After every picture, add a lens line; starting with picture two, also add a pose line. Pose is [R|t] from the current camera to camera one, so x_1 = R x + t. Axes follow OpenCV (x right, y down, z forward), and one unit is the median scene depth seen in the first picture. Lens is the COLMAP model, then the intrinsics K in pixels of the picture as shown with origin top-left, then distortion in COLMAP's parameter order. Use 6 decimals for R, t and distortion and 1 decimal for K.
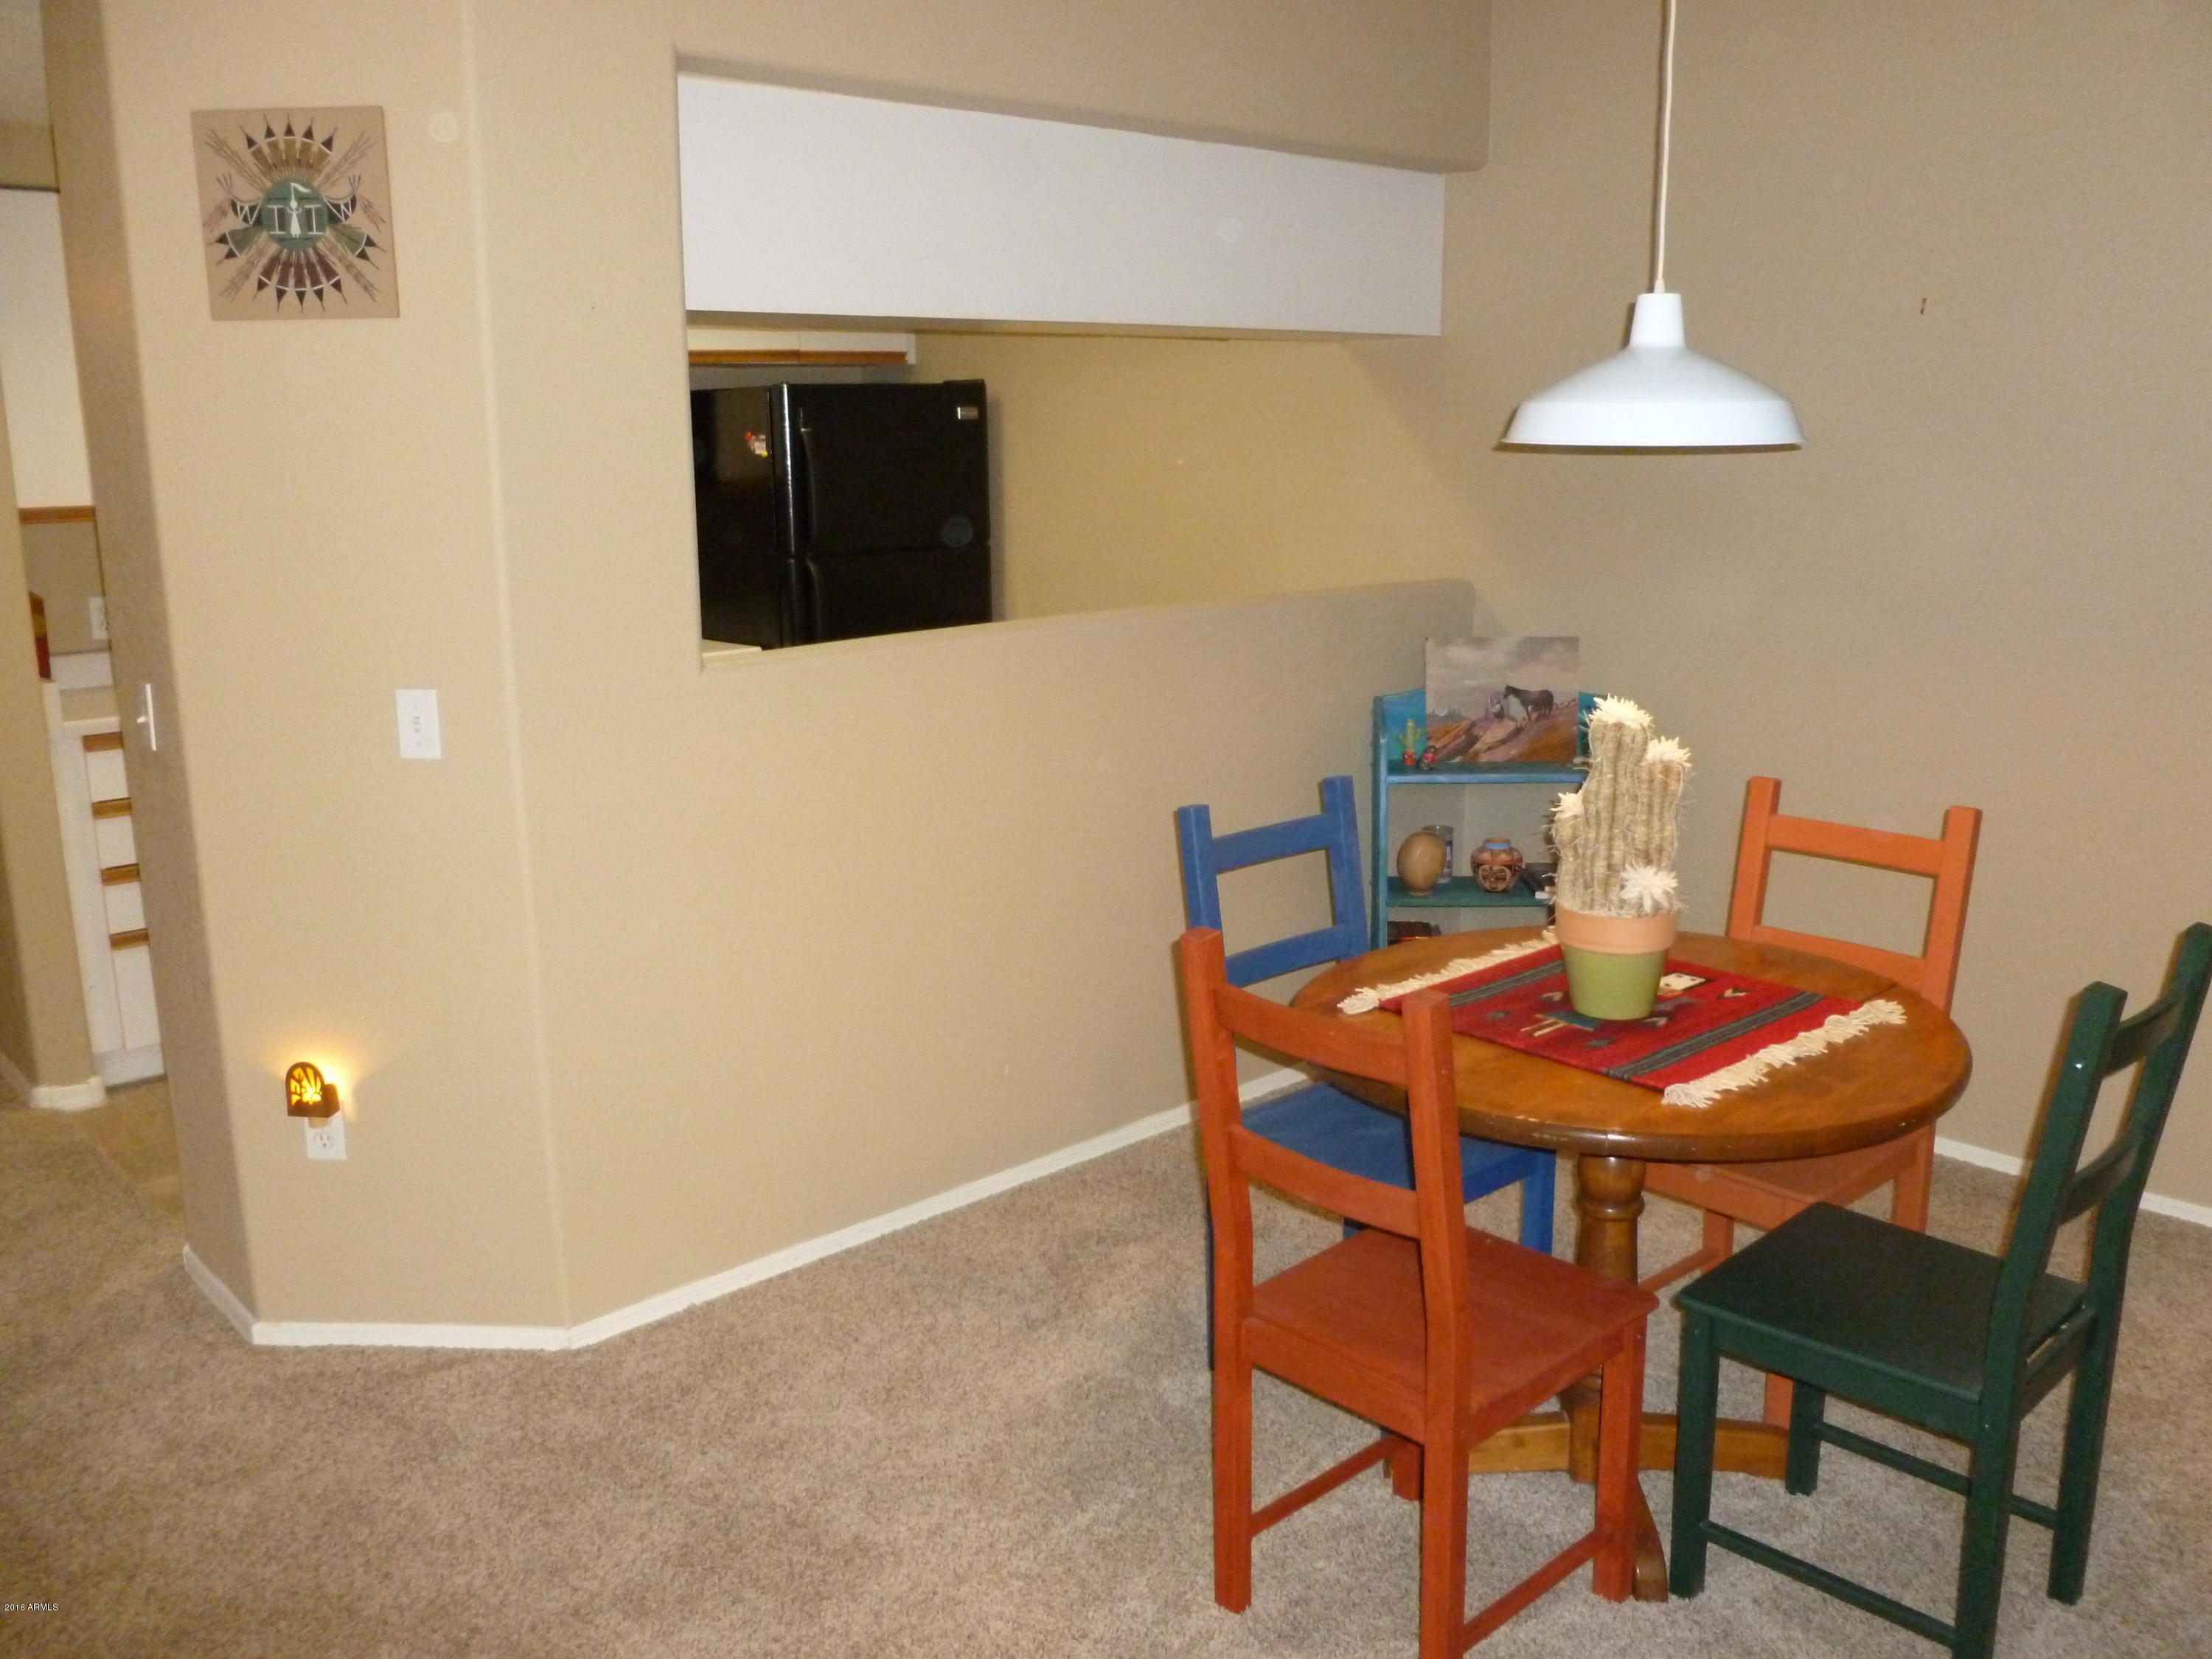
lens RADIAL K [[1841.0, 0, 1105.9], [0, 1841.0, 820.7], [0, 0, 1]] dist [-0.017693, -0.016739]
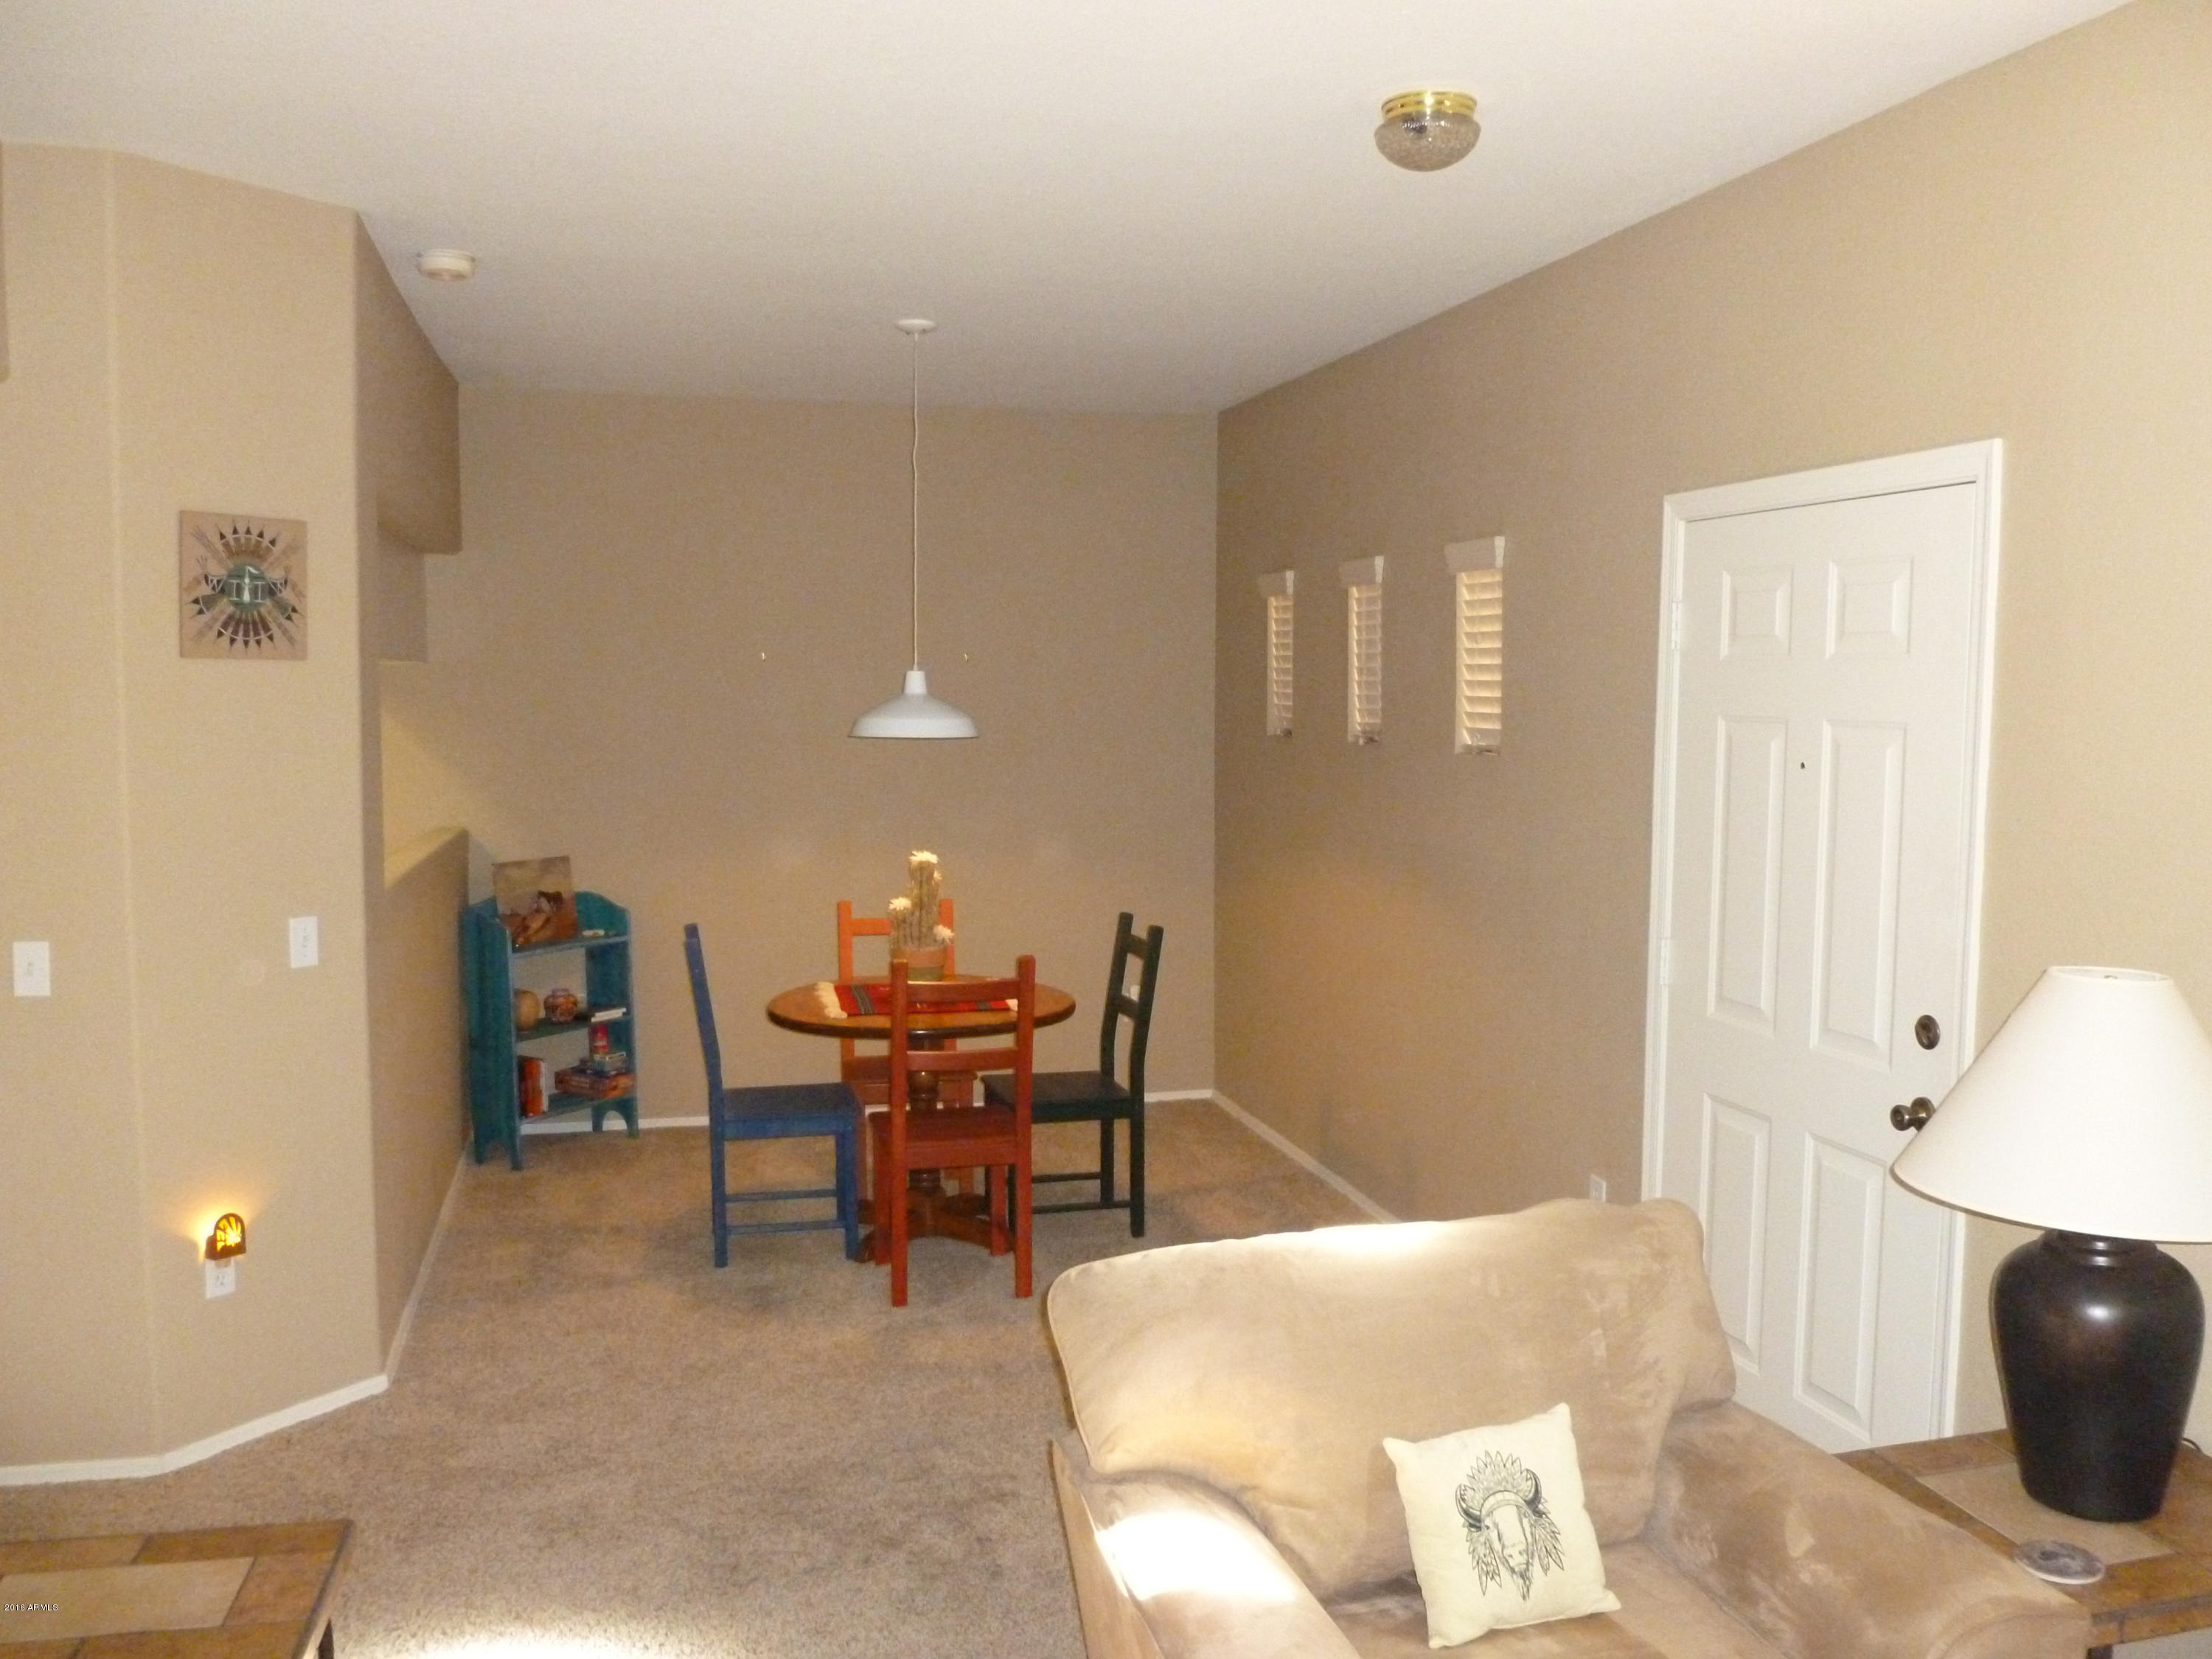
lens RADIAL K [[1841.0, 0, 1106.1], [0, 1841.0, 829.0], [0, 0, 1]] dist [-0.017693, -0.016739]
pose [[0.473854, -0.055168, 0.878874, -1.383980], [0.180986, 0.982831, -0.035886, 0.025005], [-0.861804, 0.176068, 0.475703, -0.219830]]
